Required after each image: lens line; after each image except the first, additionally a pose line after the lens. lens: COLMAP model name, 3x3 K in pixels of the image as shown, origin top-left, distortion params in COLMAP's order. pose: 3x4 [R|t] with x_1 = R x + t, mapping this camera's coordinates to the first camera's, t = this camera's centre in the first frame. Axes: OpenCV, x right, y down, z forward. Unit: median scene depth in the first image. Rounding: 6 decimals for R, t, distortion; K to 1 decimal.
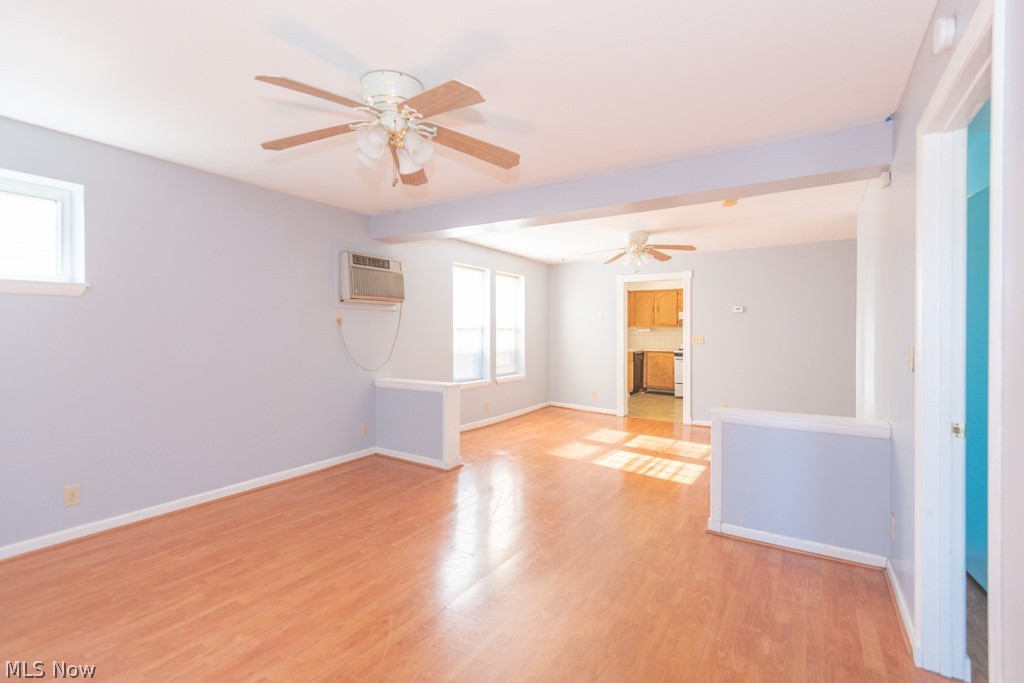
lens RADIAL K [[474.4, 0, 509.2], [0, 474.4, 335.0], [0, 0, 1]] dist [0.021497, -0.000447]
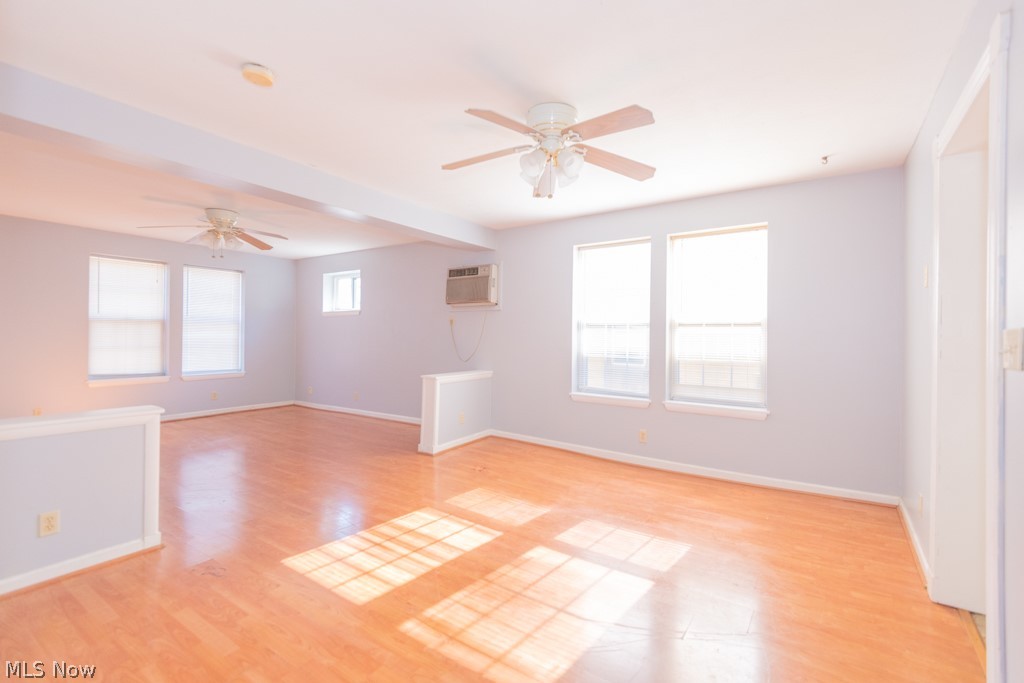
lens RADIAL K [[464.9, 0, 545.9], [0, 464.9, 331.2], [0, 0, 1]] dist [-0.000760, -0.000405]
pose [[-0.006961, -0.007190, -0.999950, 0.943364], [-0.010780, 0.999917, -0.007115, 0.004456], [0.999918, 0.010730, -0.007038, 1.274154]]
